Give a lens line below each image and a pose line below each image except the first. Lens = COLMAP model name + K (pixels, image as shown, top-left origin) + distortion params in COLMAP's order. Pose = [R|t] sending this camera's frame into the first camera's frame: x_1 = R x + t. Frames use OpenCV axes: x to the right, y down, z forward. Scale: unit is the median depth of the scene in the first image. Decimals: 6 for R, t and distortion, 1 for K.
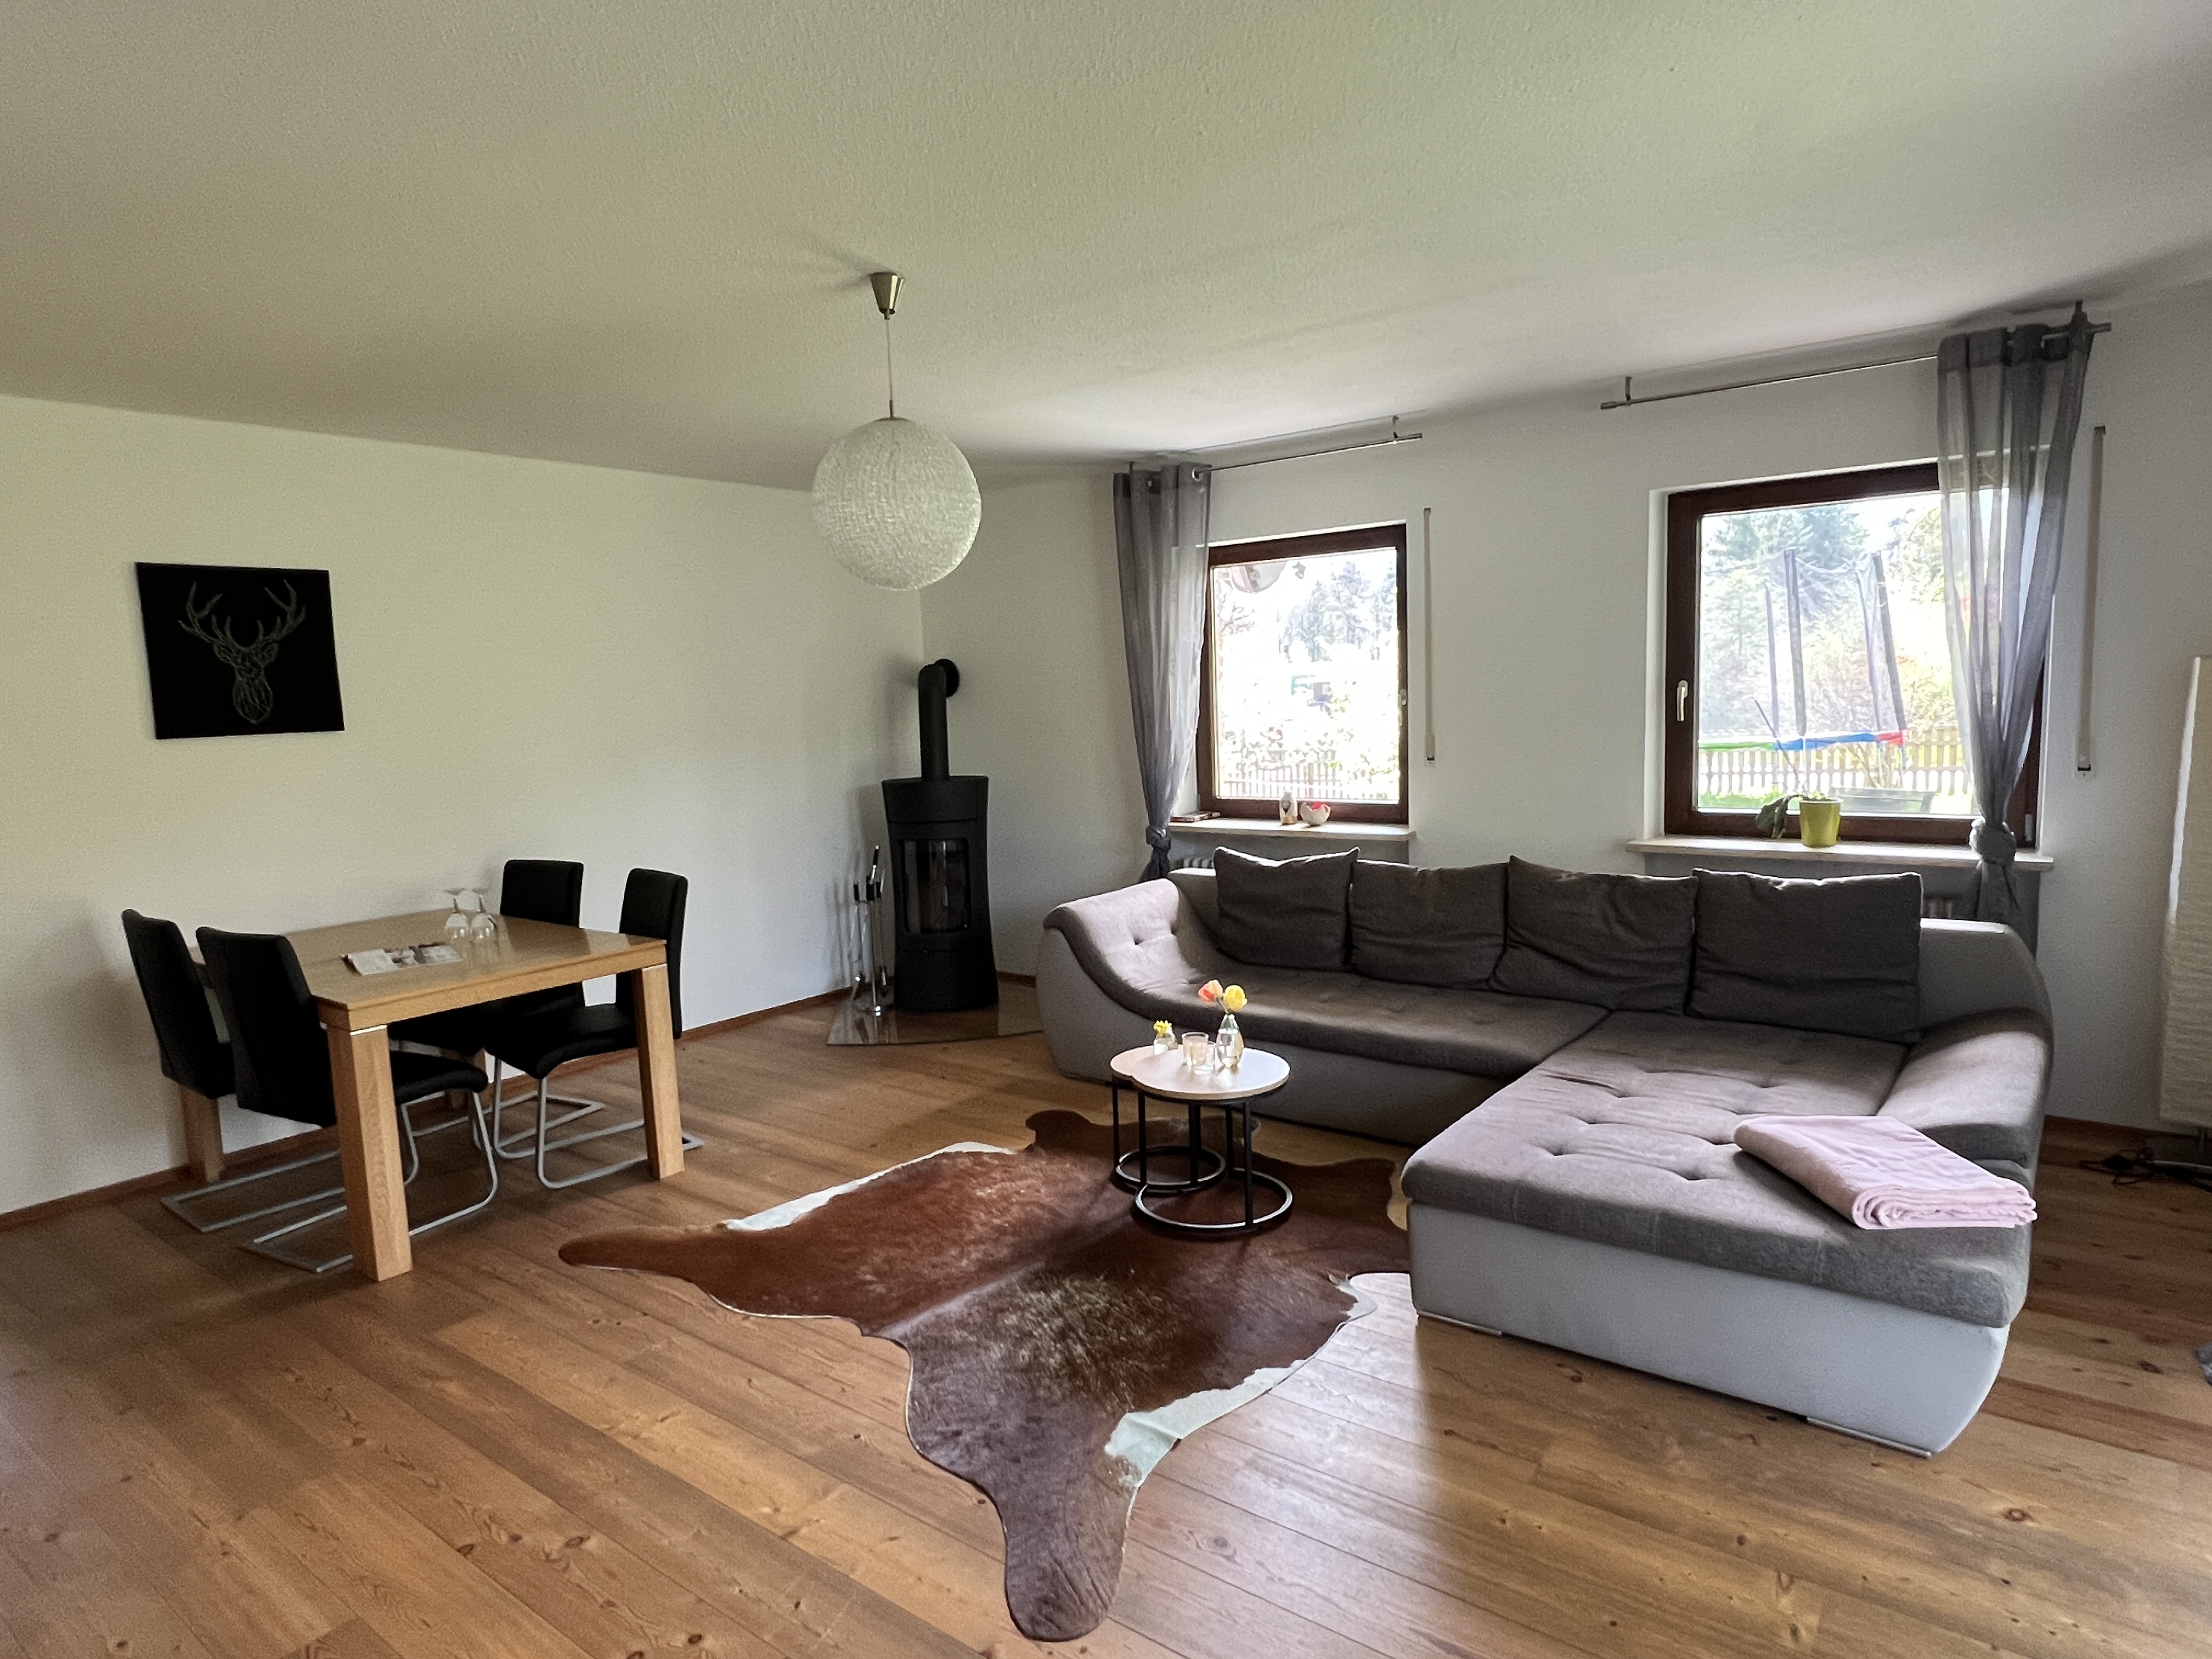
lens RADIAL K [[1263.5, 0, 1106.0], [0, 1263.5, 829.5], [0, 0, 1]] dist [0.000885, 0.000083]
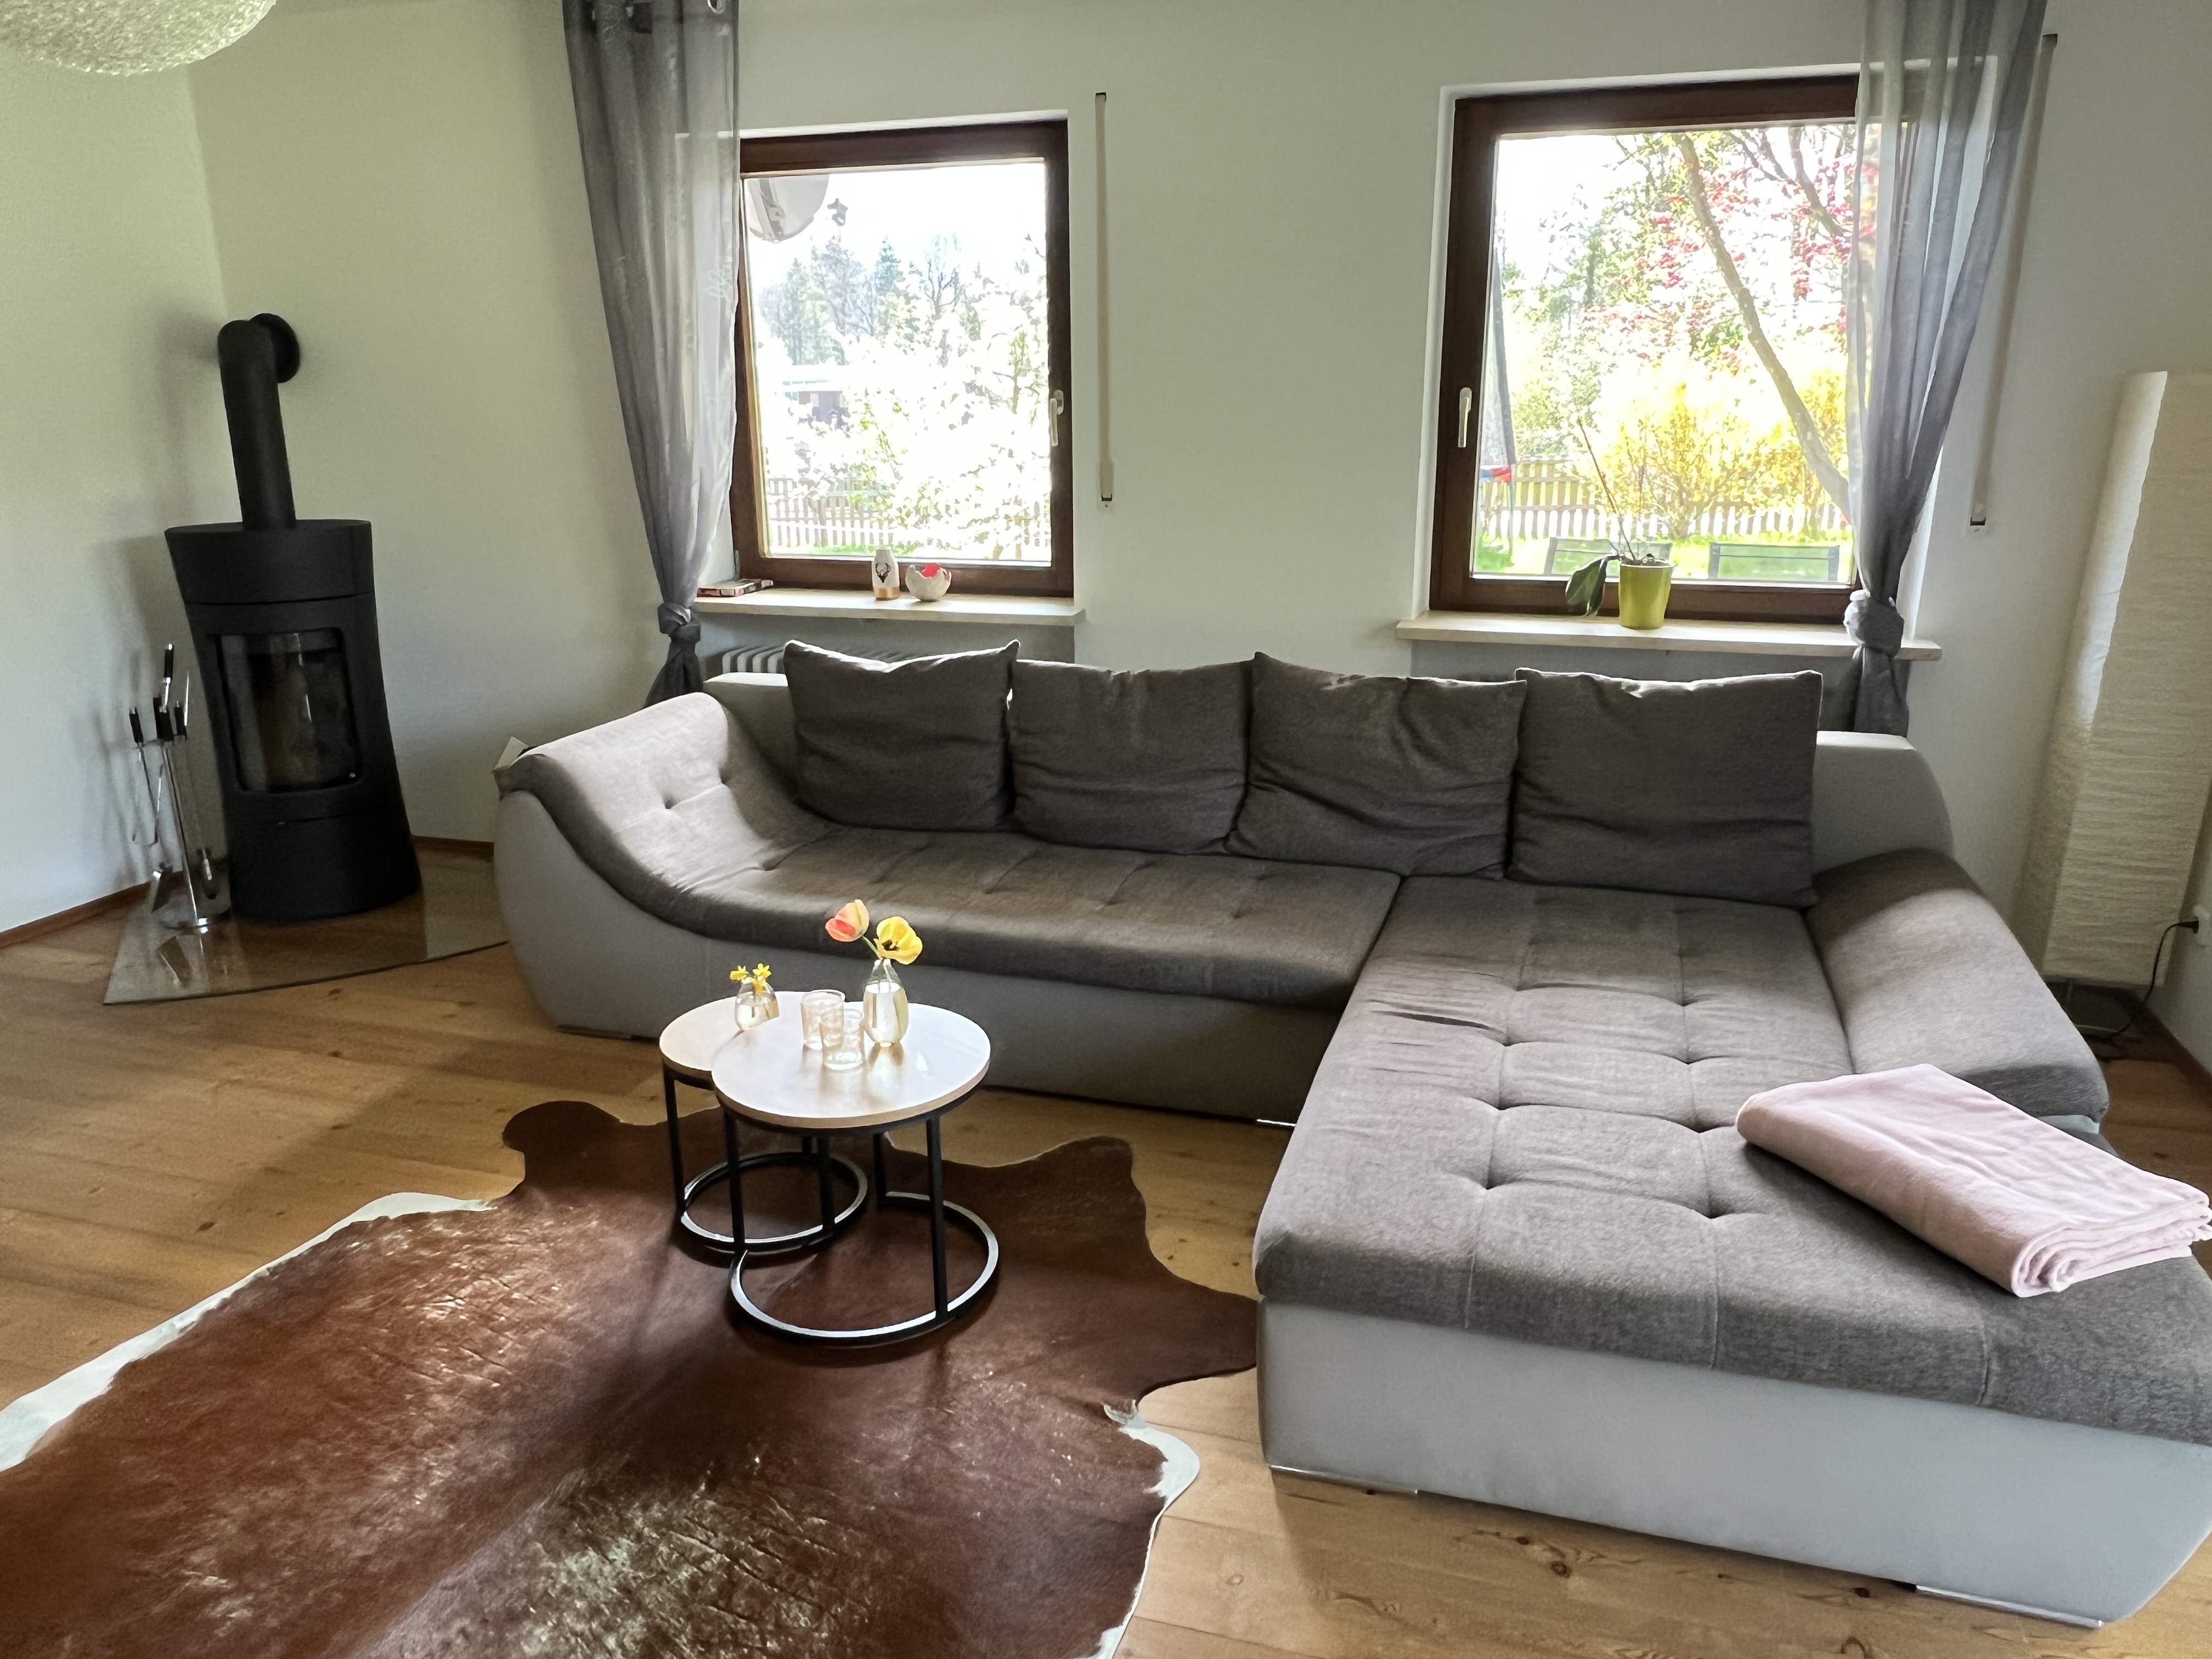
lens RADIAL K [[1498.3, 0, 1106.0], [0, 1498.3, 829.5], [0, 0, 1]] dist [-0.000319, -0.003636]
pose [[0.935848, -0.069041, 0.345574, -0.033105], [0.010227, 0.985529, 0.169199, -0.021782], [-0.352255, -0.154810, 0.923012, 0.297821]]
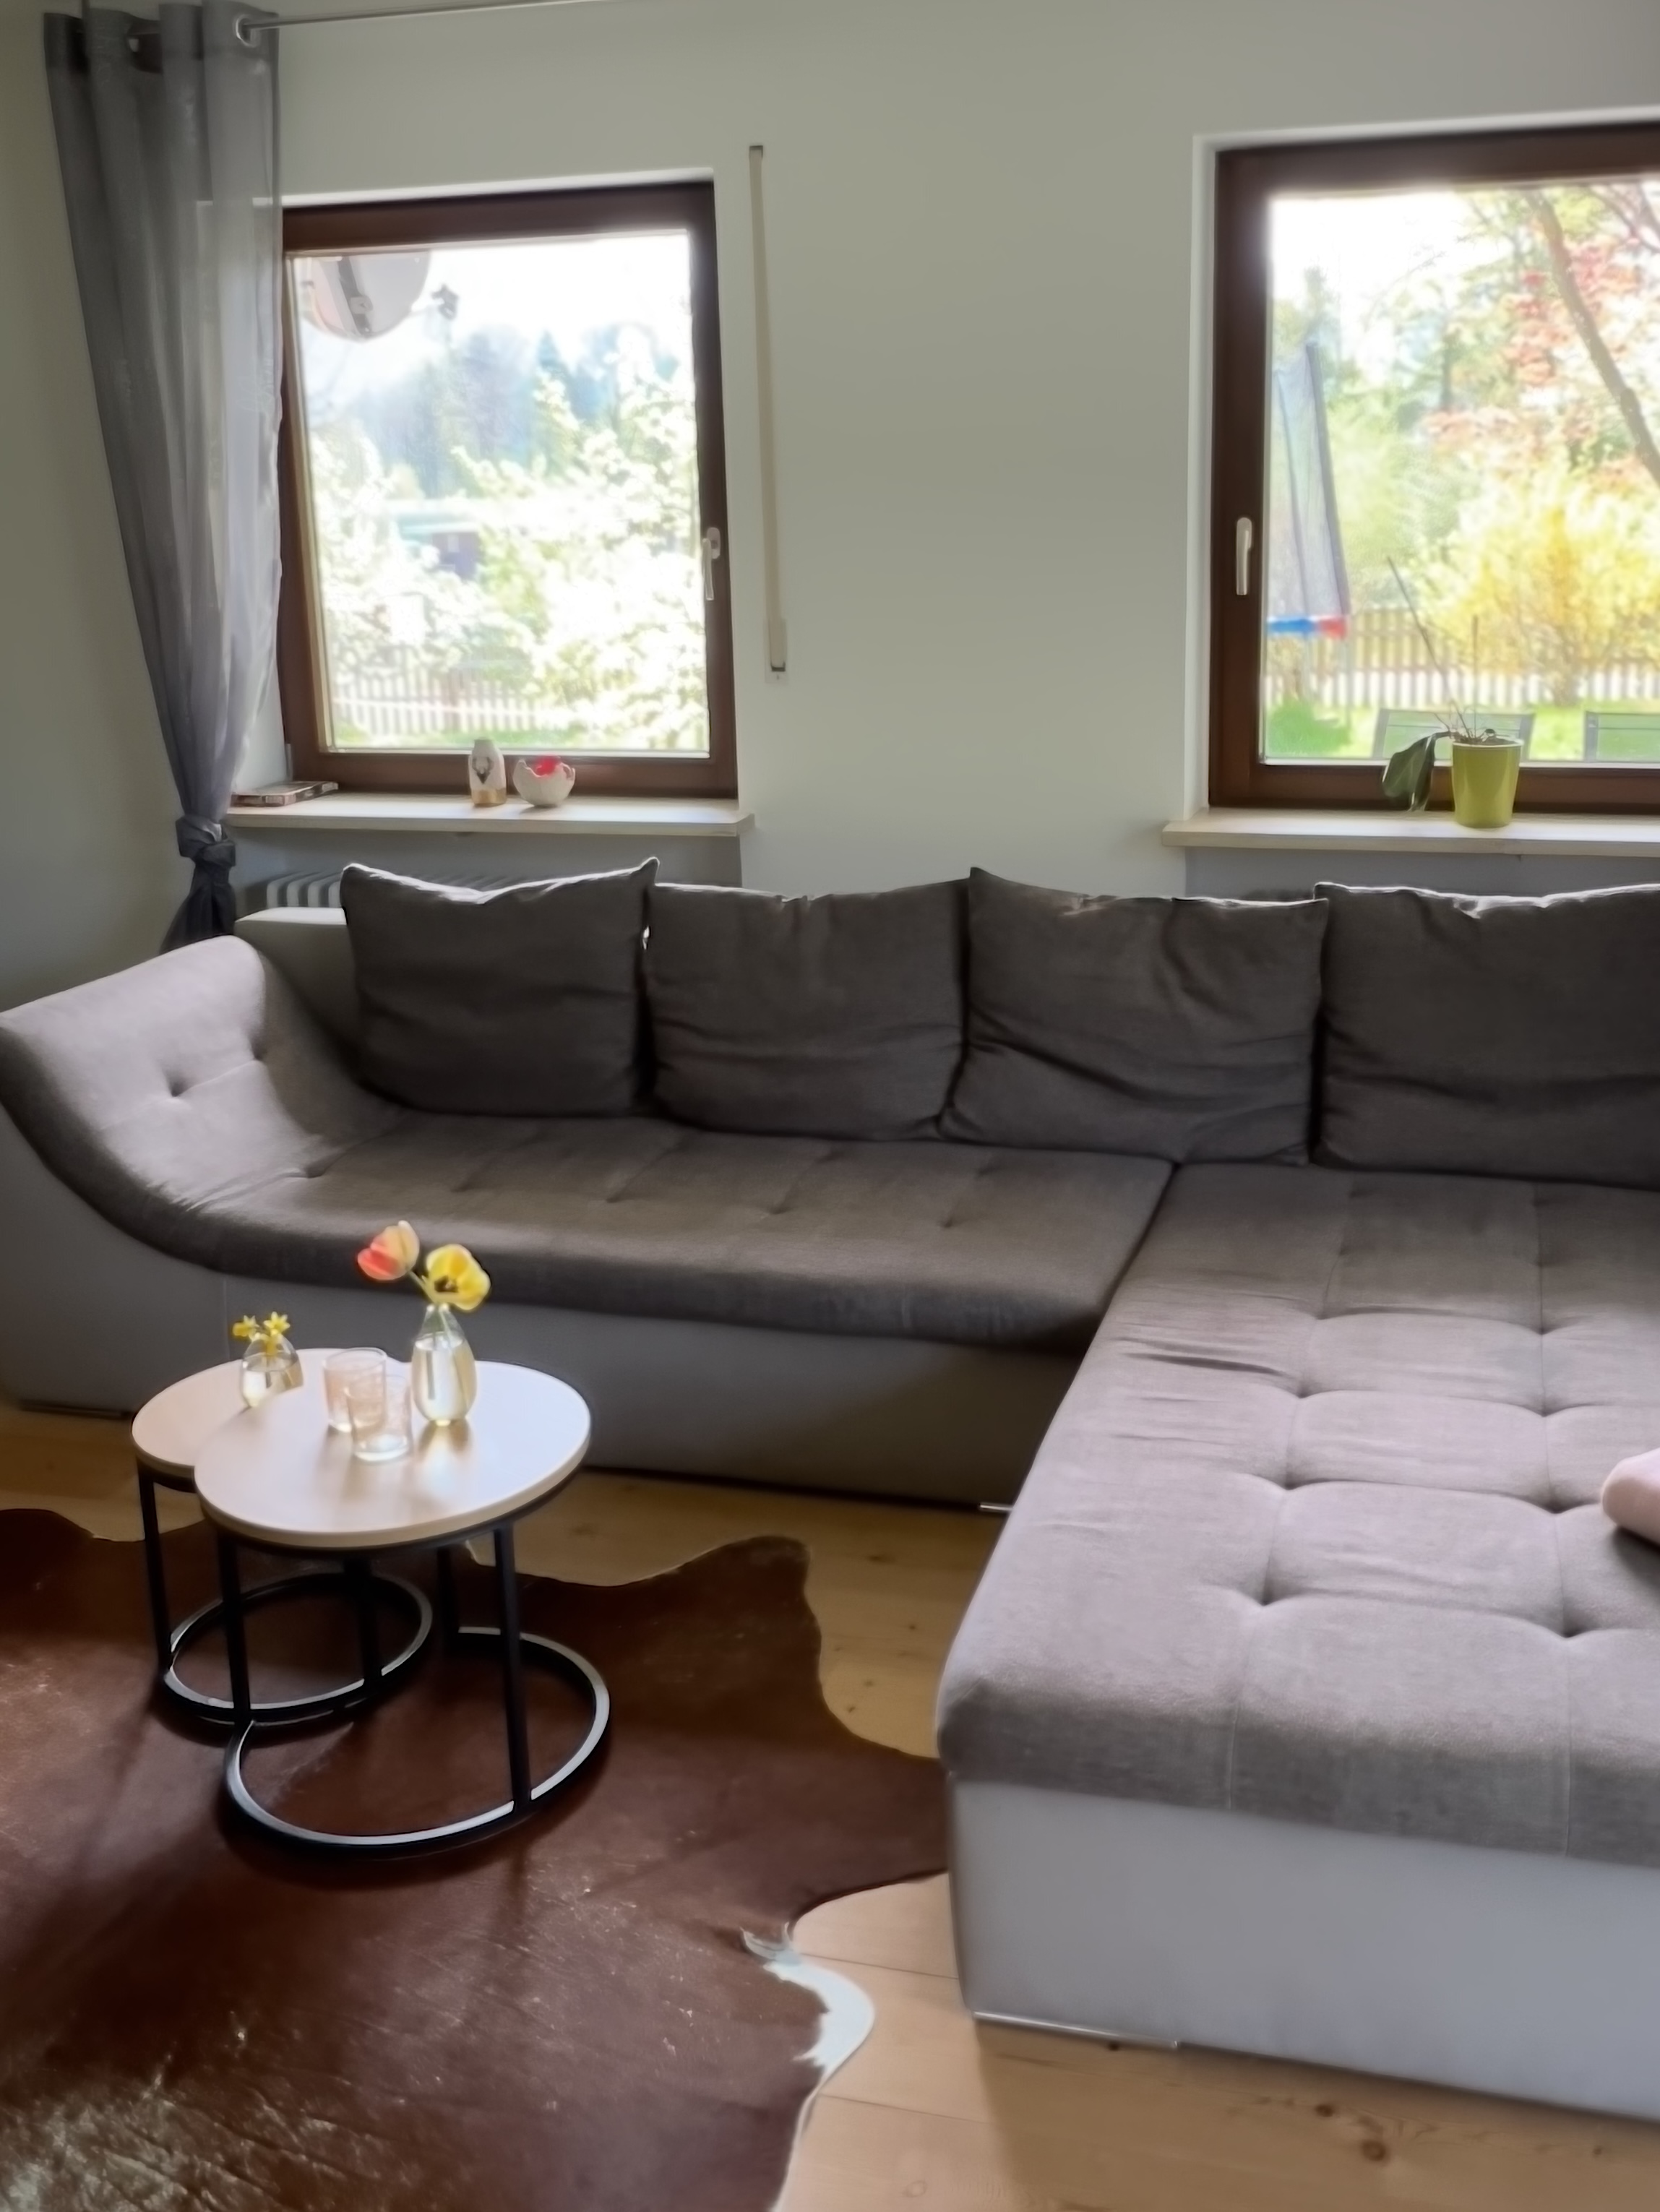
lens RADIAL K [[1973.1, 0, 925.2], [0, 1973.1, 966.9], [0, 0, 1]] dist [-0.000784, -0.002702]
pose [[0.919774, -0.066282, 0.386812, 0.001308], [0.027397, 0.994074, 0.105196, -0.022794], [-0.391492, -0.086159, 0.916139, 0.305285]]
